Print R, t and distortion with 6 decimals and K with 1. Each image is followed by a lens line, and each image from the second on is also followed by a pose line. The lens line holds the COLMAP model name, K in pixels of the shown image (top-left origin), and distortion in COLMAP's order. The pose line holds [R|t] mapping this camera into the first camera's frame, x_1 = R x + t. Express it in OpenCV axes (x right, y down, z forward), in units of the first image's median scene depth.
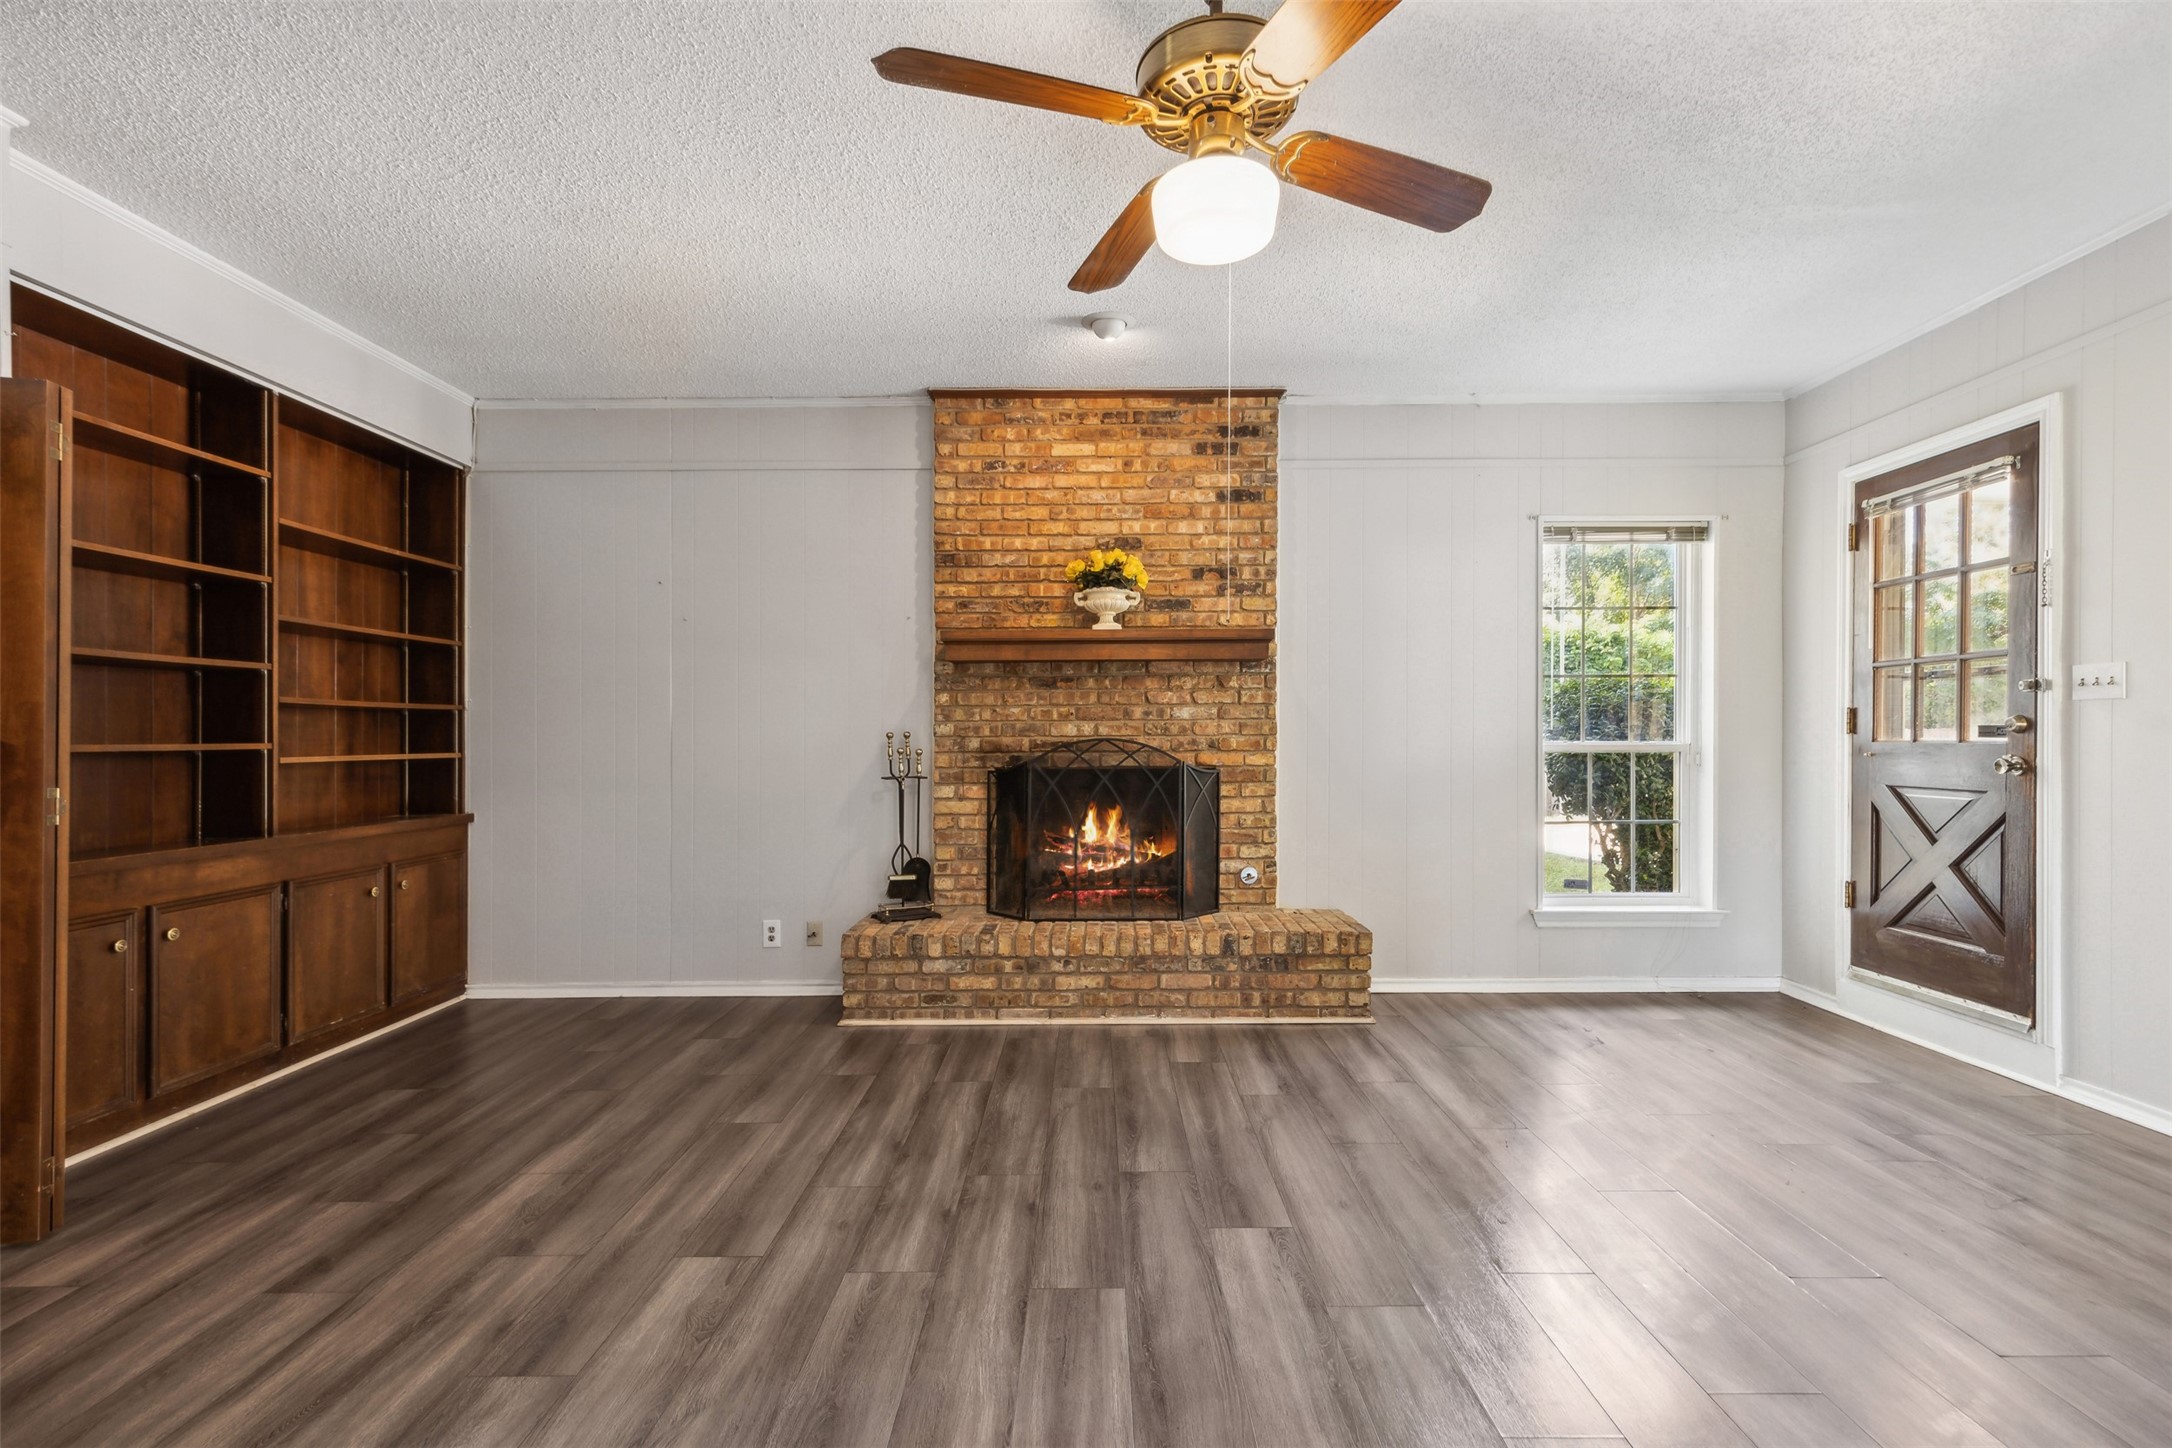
lens RADIAL K [[1028.8, 0, 1086.7], [0, 1028.8, 730.6], [0, 0, 1]] dist [0.015202, -0.000926]
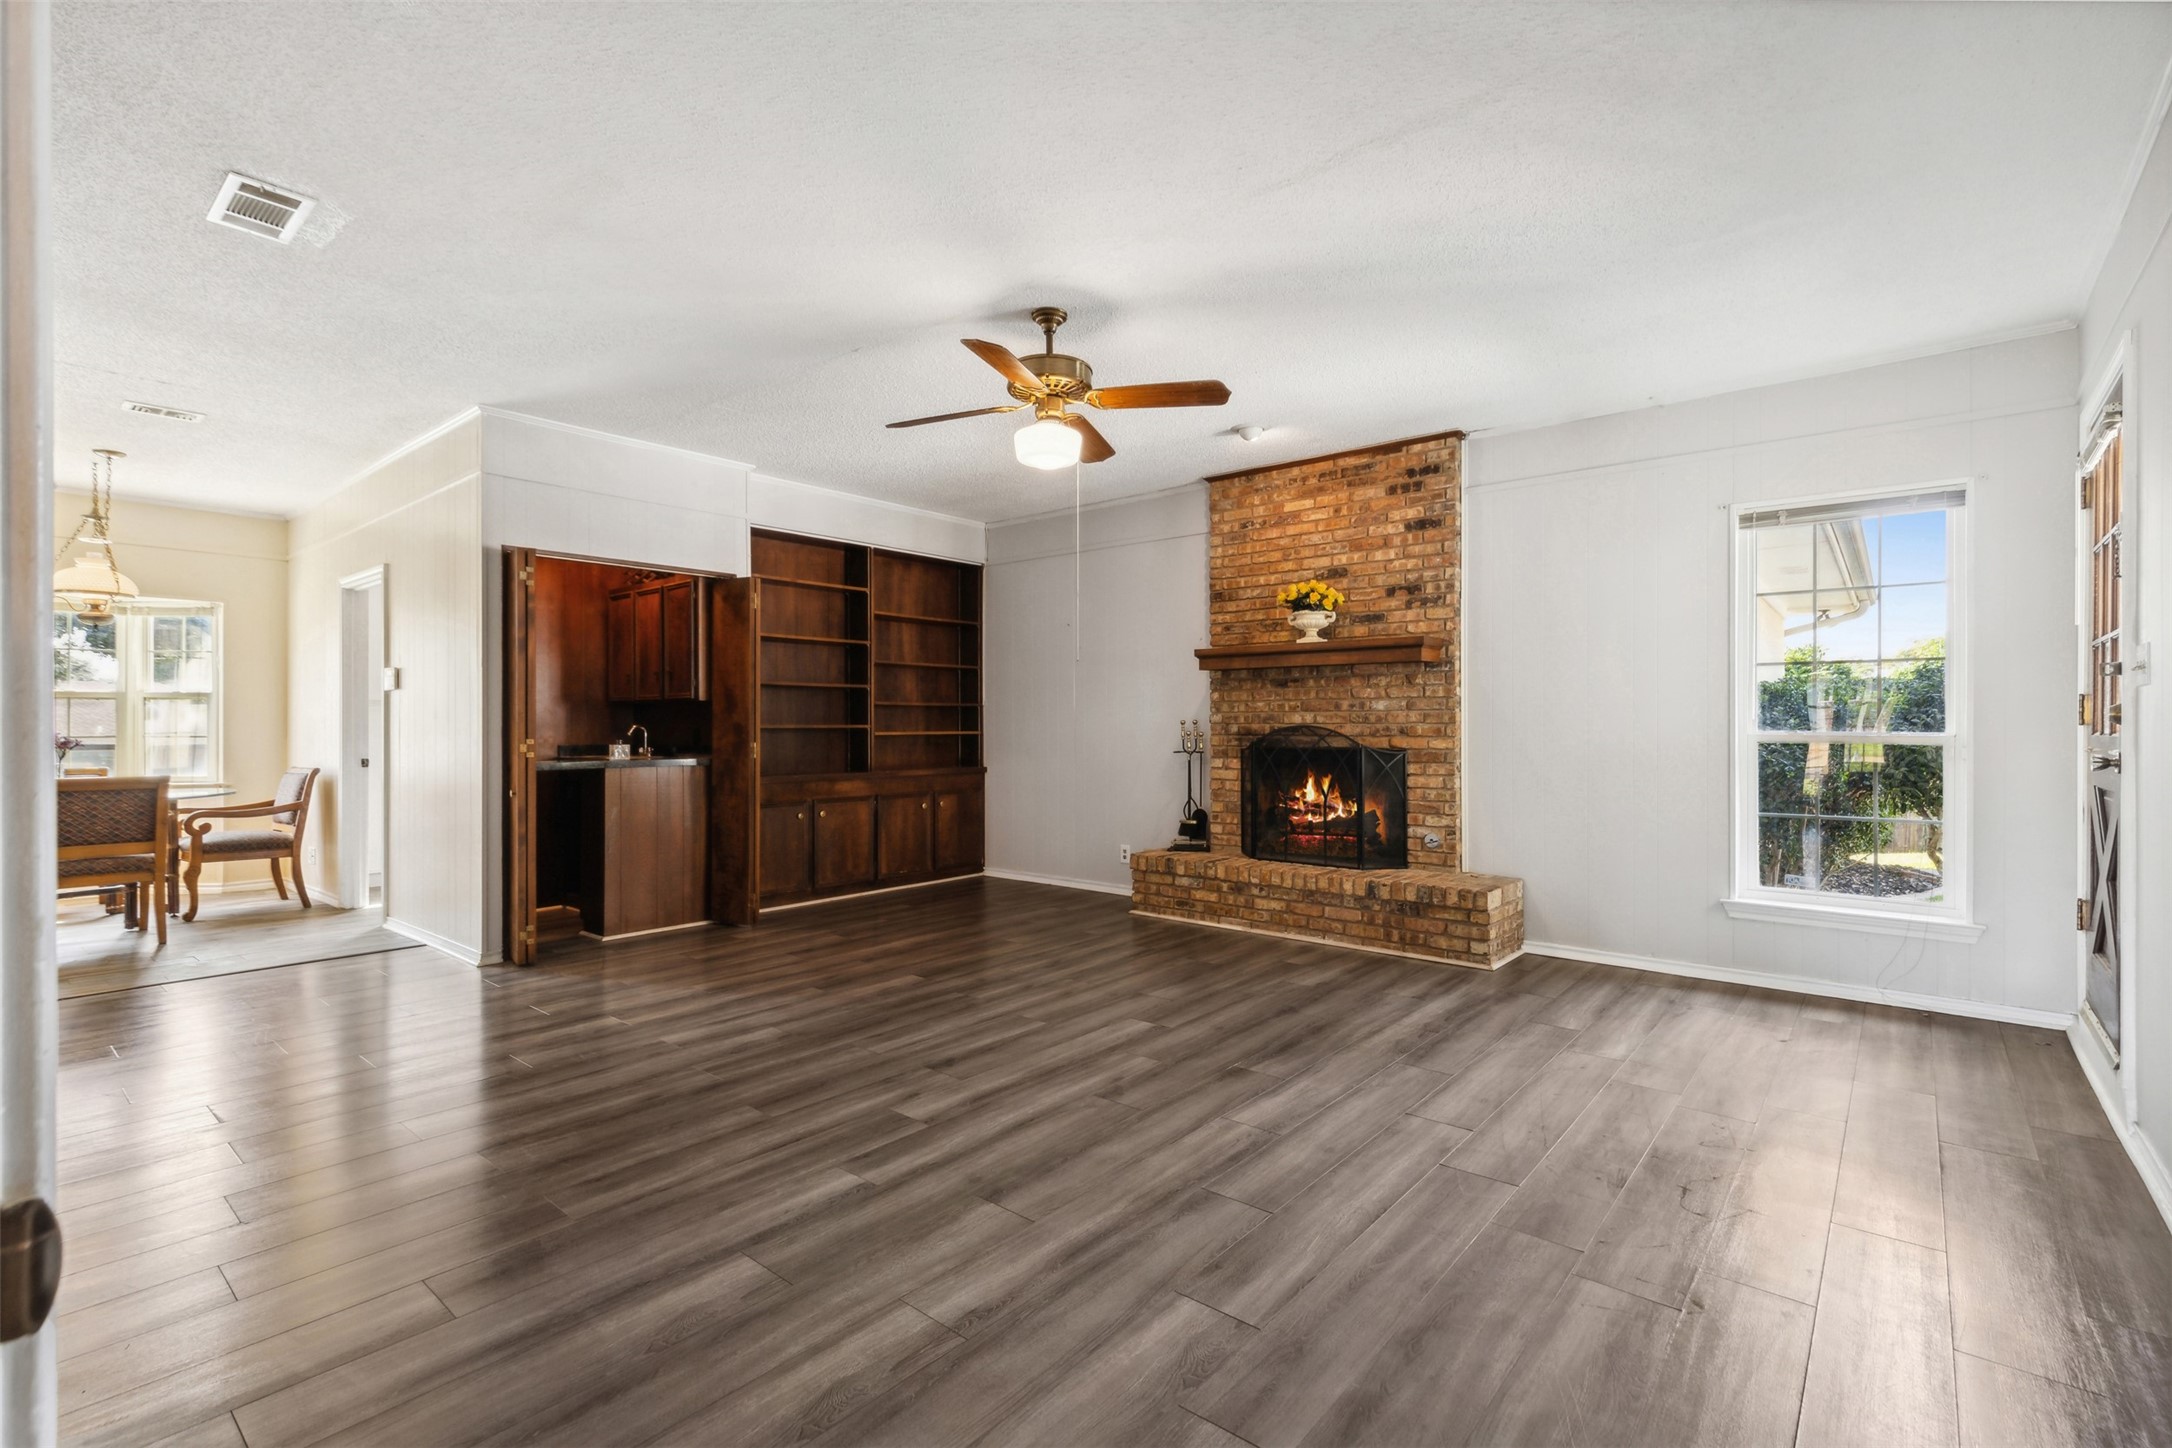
lens RADIAL K [[1028.8, 0, 1085.9], [0, 1028.8, 720.3], [0, 0, 1]] dist [0.015202, -0.000926]
pose [[0.752622, 0.003032, -0.658445, 0.660028], [-0.000242, 0.999991, 0.004327, -0.004559], [0.658452, -0.003097, 0.752616, -0.170945]]
